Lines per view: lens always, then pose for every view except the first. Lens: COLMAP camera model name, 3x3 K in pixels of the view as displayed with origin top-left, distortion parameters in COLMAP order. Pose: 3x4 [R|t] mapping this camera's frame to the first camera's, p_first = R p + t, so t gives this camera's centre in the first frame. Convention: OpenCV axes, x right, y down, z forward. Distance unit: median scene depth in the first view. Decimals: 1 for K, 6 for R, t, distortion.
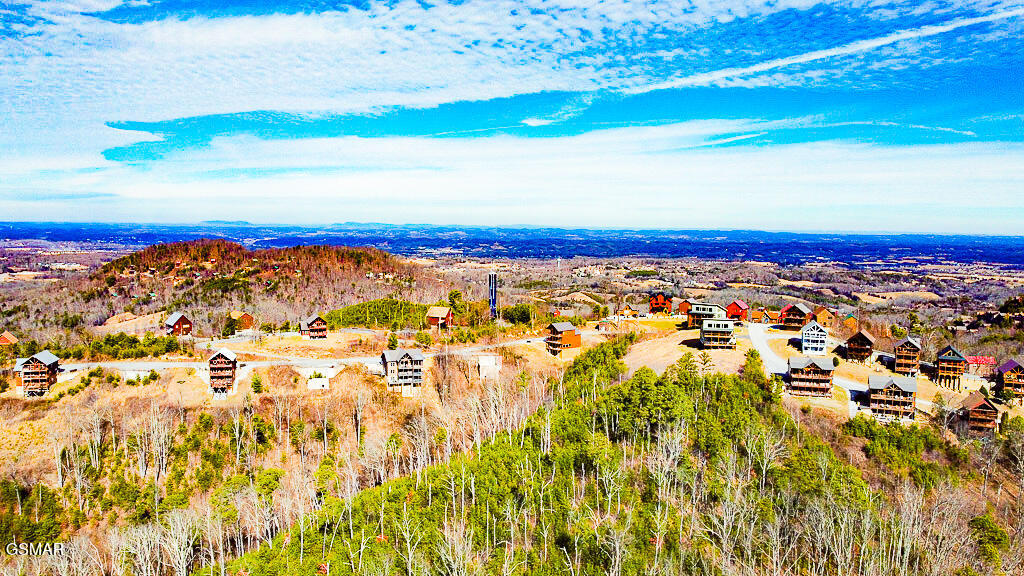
lens RADIAL K [[774.2, 0, 512.0], [0, 774.2, 288.0], [0, 0, 1]] dist [-0.001195, -0.000623]
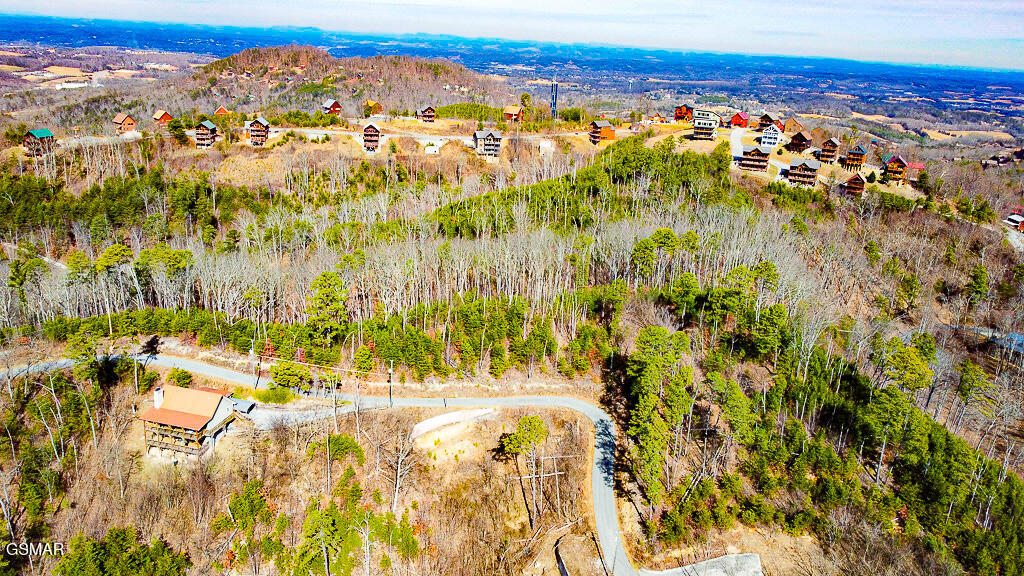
lens RADIAL K [[774.2, 0, 512.0], [0, 774.2, 288.0], [0, 0, 1]] dist [-0.001195, -0.000623]
pose [[0.994756, 0.067161, -0.077134, 0.035491], [-0.048055, 0.972668, 0.227172, 0.032447], [0.090283, -0.222274, 0.970795, -0.465441]]
